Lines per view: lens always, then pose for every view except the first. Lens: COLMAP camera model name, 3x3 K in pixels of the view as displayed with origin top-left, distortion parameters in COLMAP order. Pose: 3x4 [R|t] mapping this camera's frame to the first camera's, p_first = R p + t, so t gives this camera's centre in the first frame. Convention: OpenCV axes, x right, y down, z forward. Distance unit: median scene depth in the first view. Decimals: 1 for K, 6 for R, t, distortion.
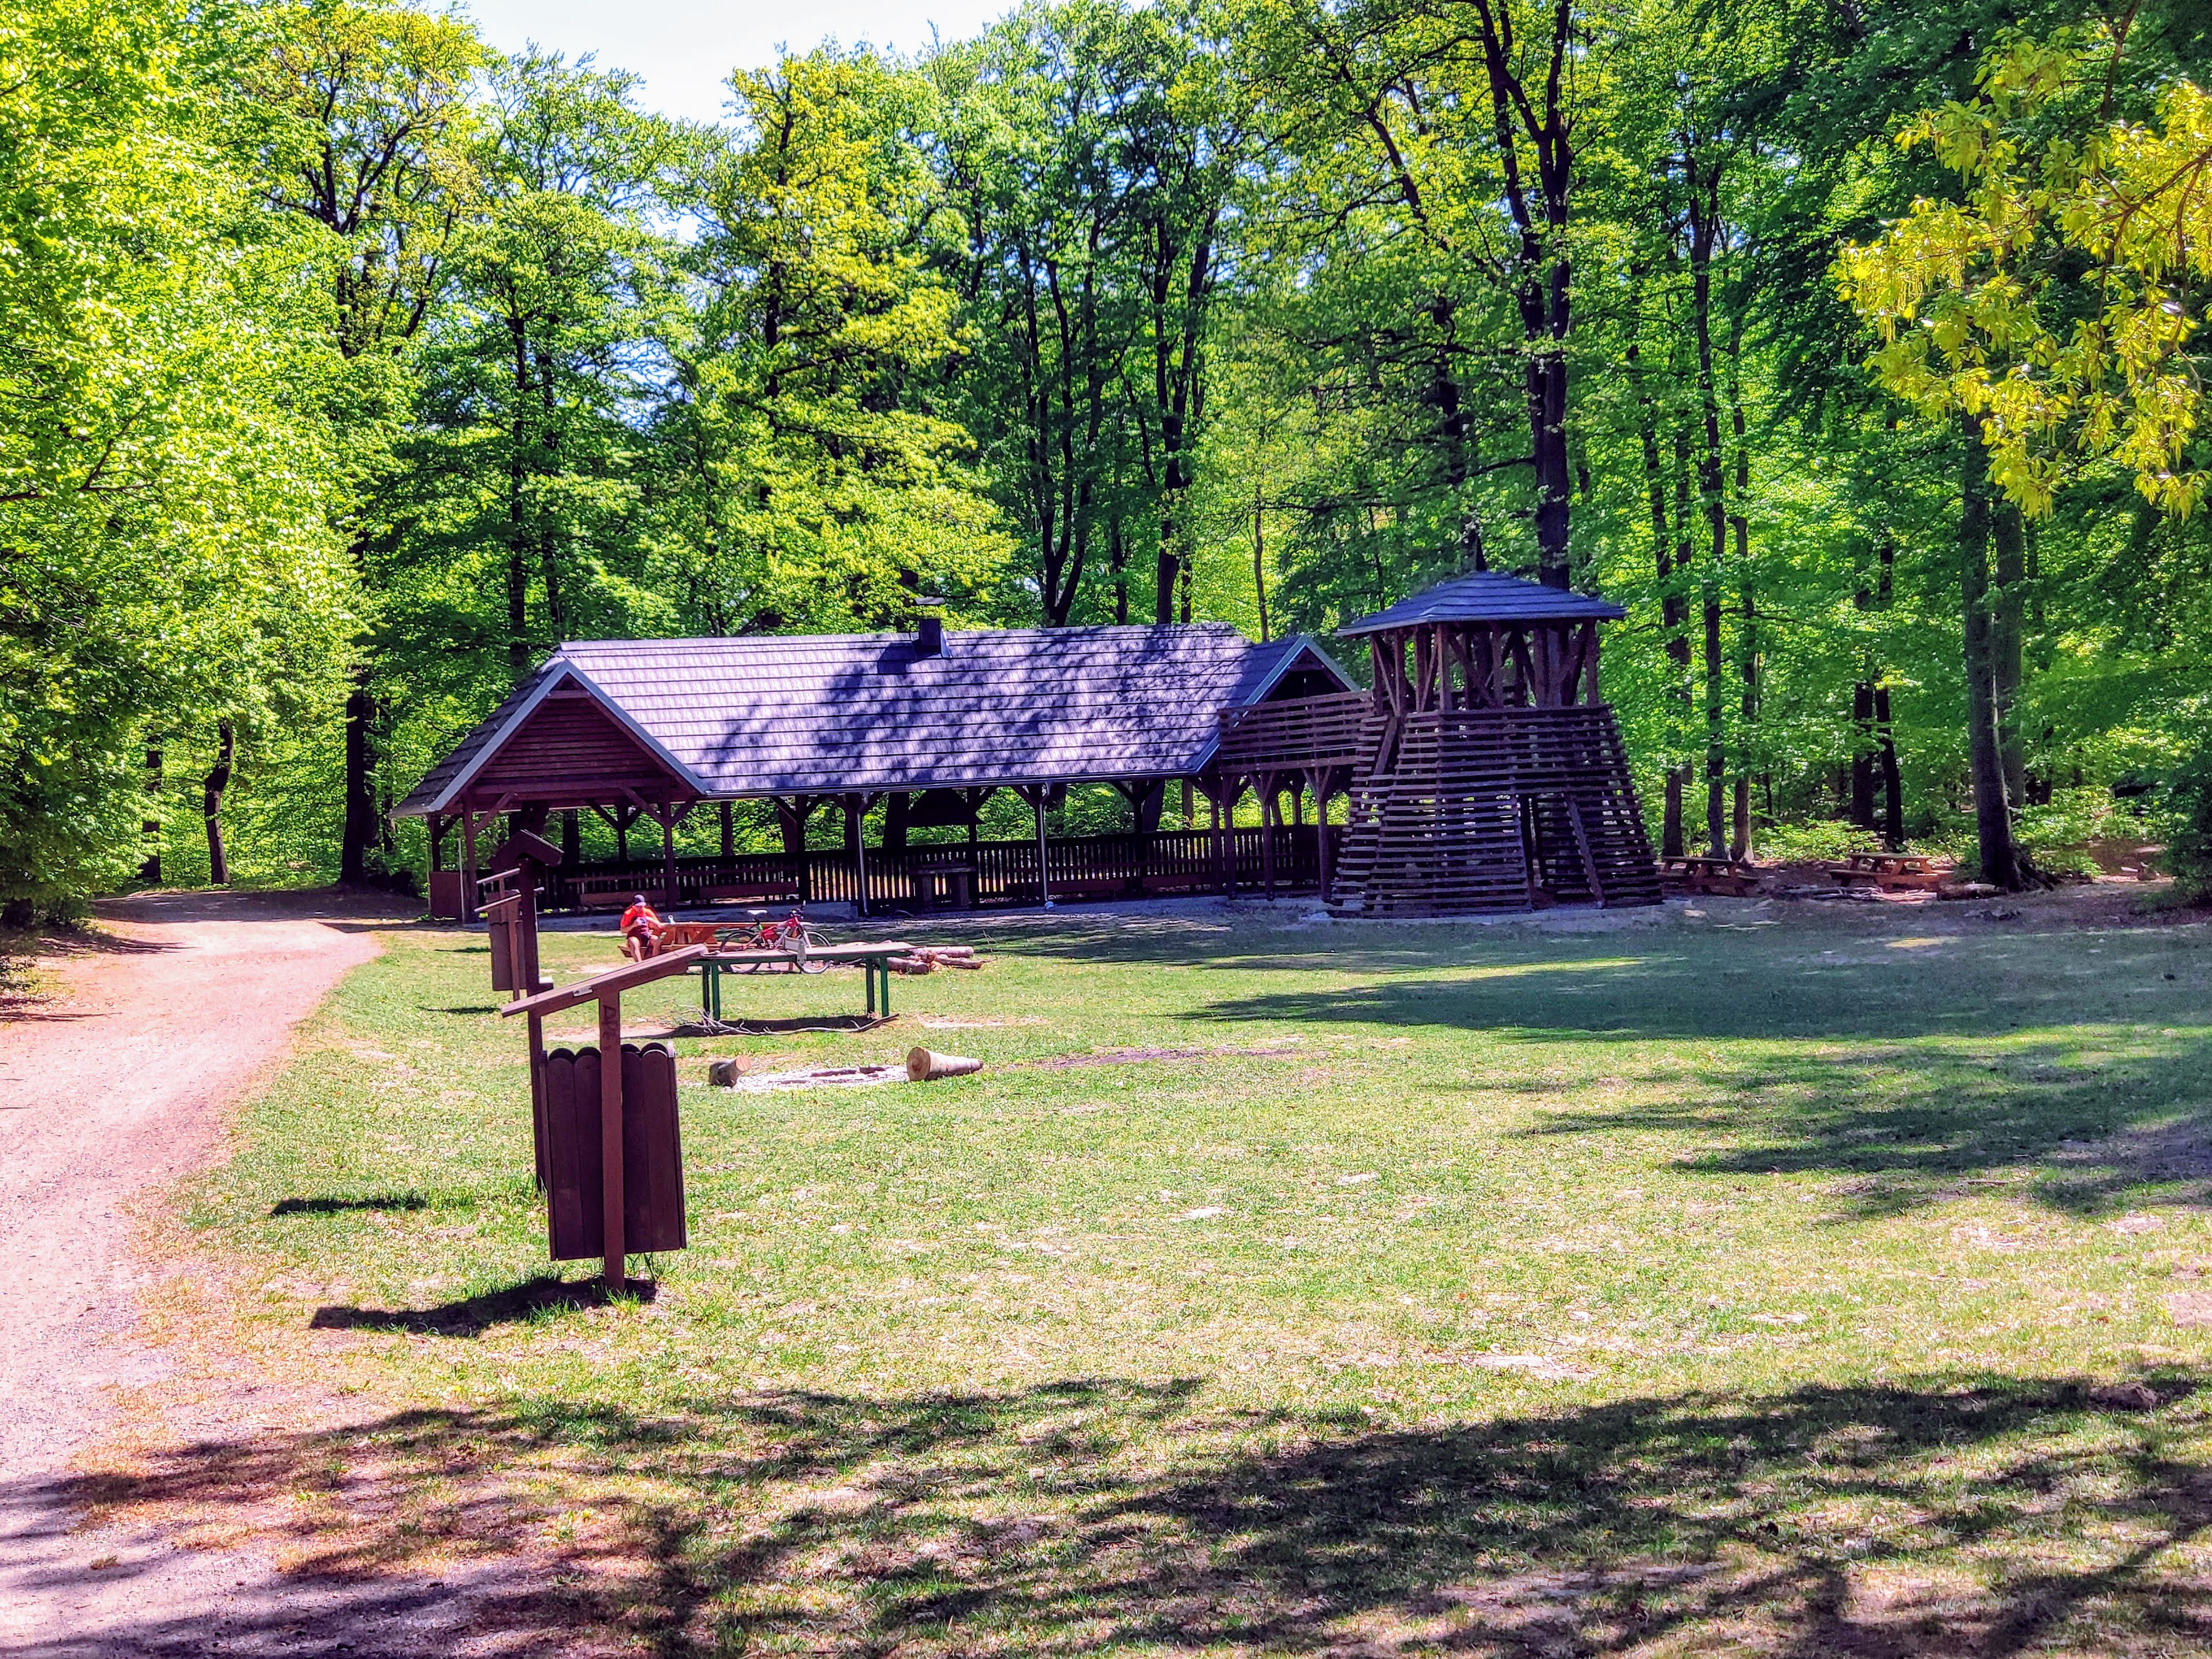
lens RADIAL K [[1685.3, 0, 1106.0], [0, 1685.3, 829.5], [0, 0, 1]] dist [0.000678, 0.000234]
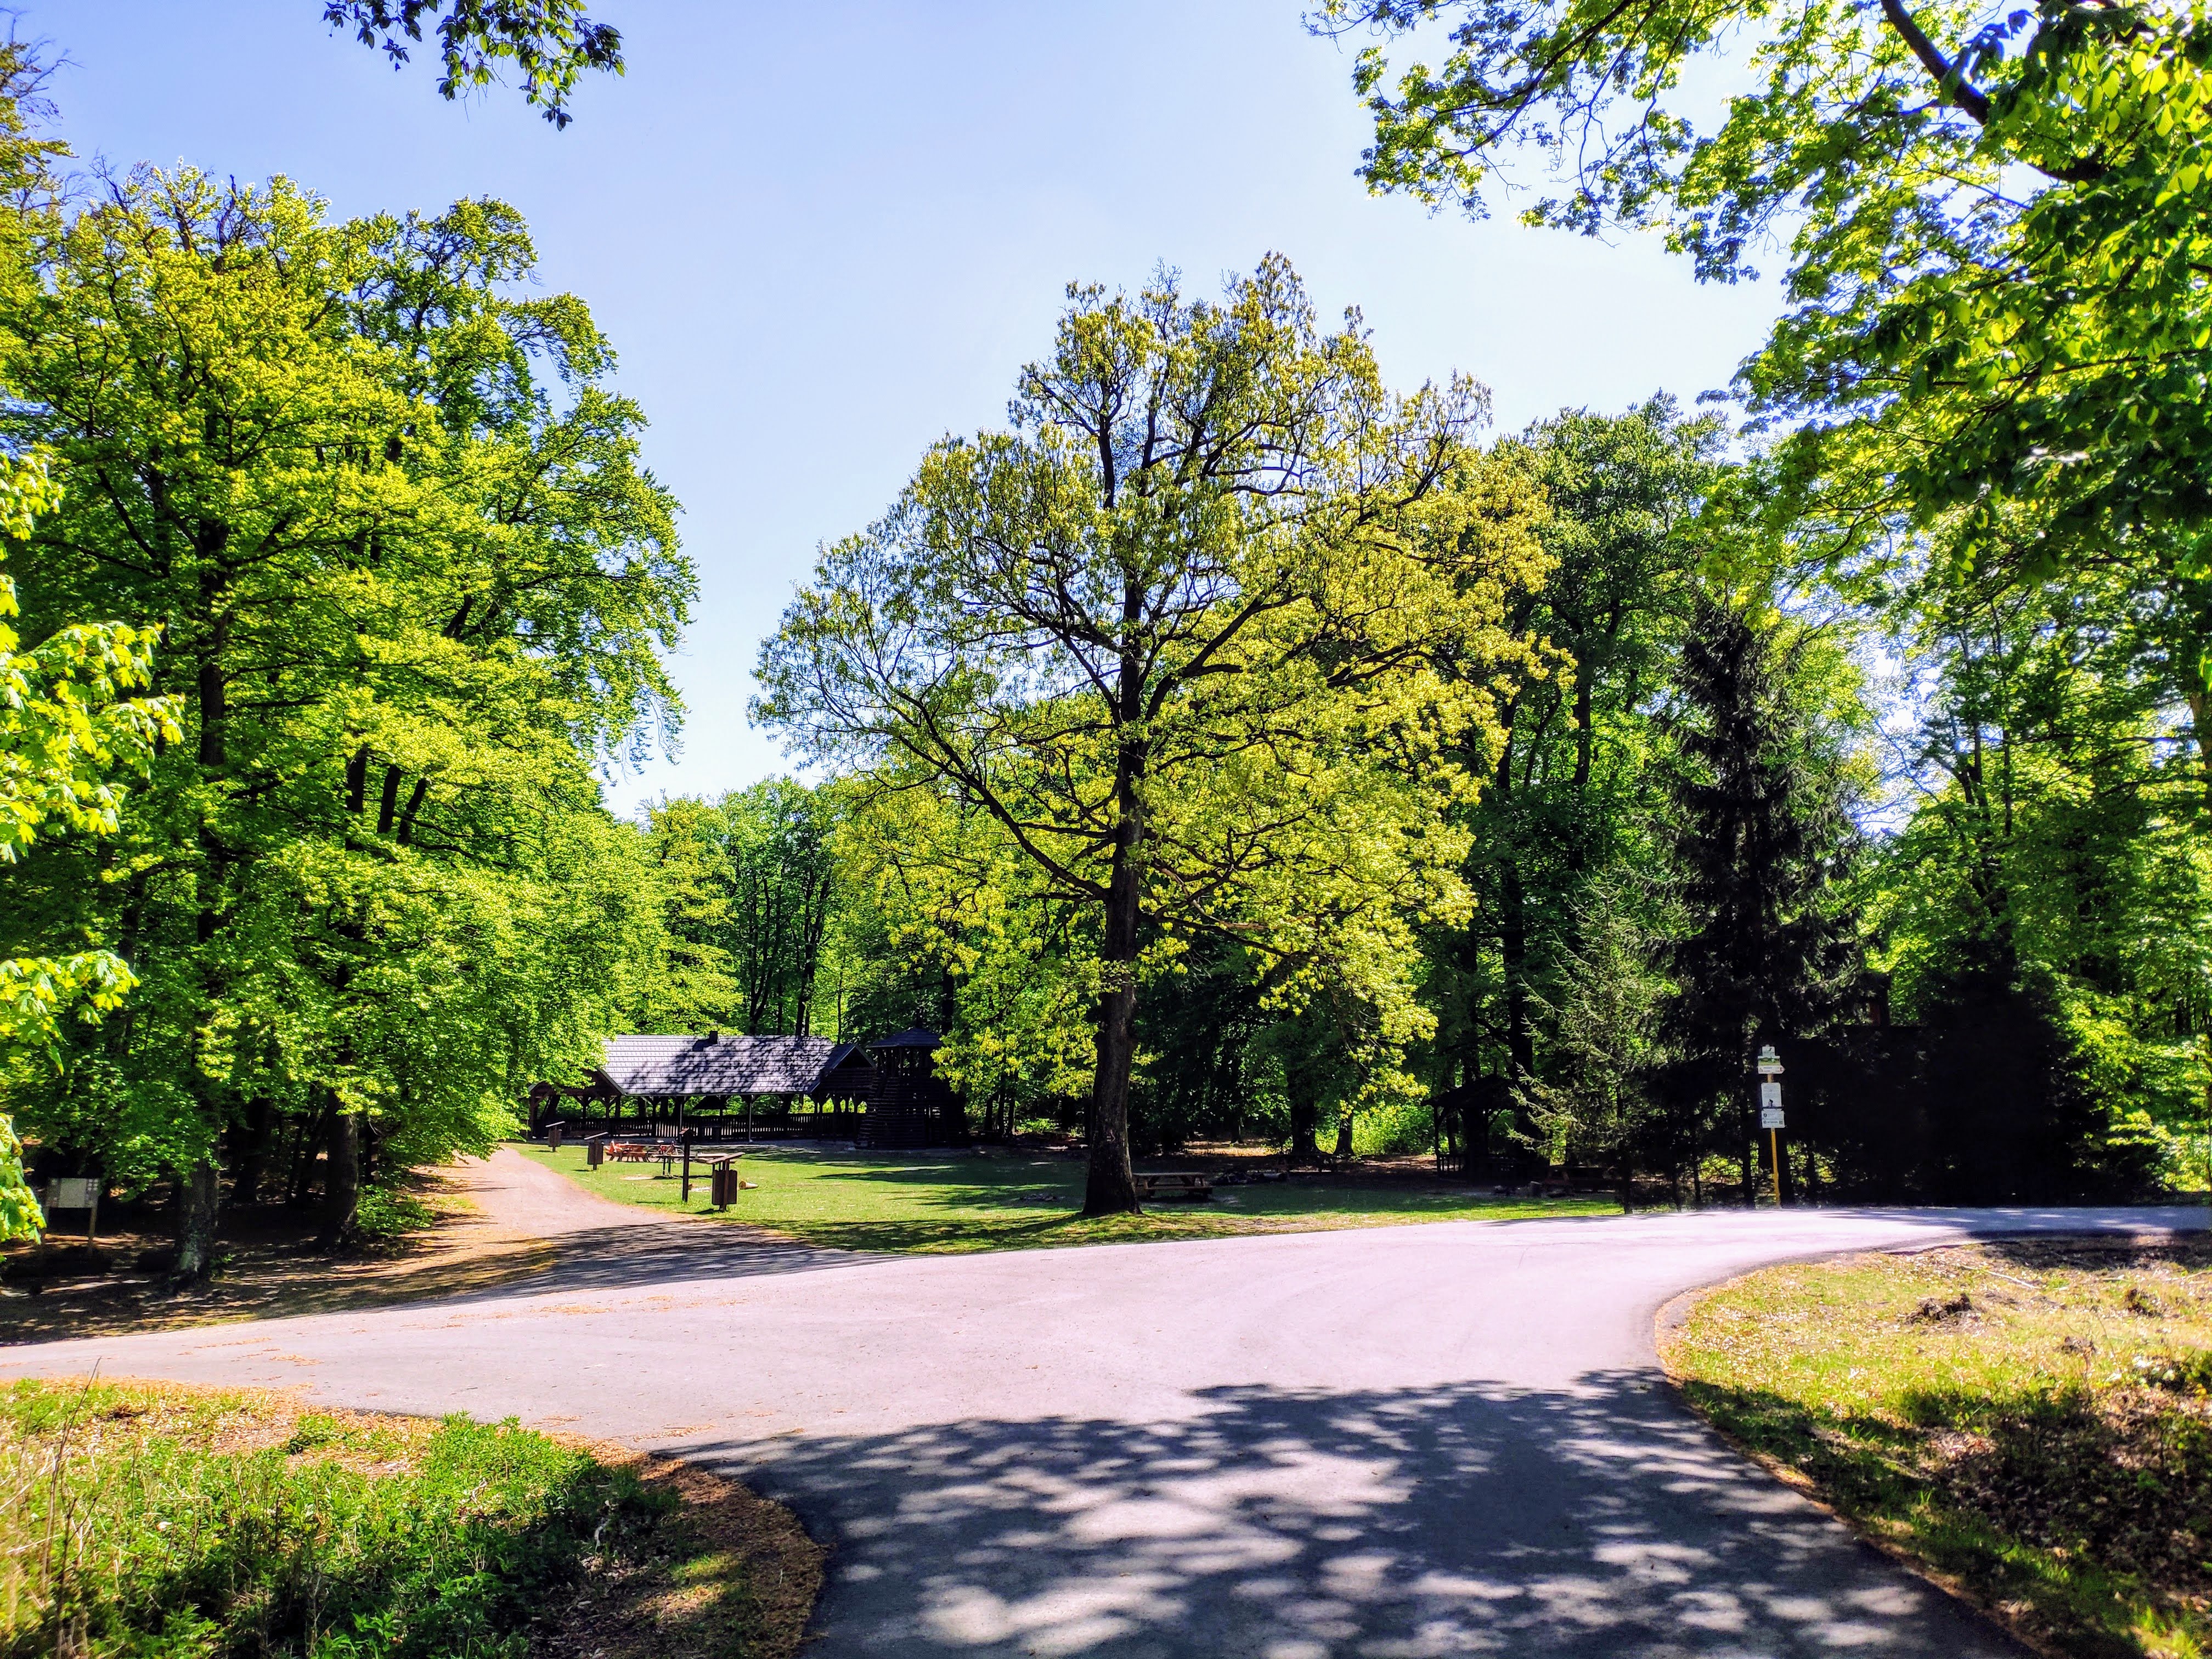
lens RADIAL K [[1515.5, 0, 1106.0], [0, 1515.5, 829.5], [0, 0, 1]] dist [0.000253, -0.000223]
pose [[0.961343, 0.085096, 0.261876, -0.157845], [-0.044314, 0.986464, -0.157875, -0.085069], [-0.271766, 0.140167, 0.952101, -1.454318]]
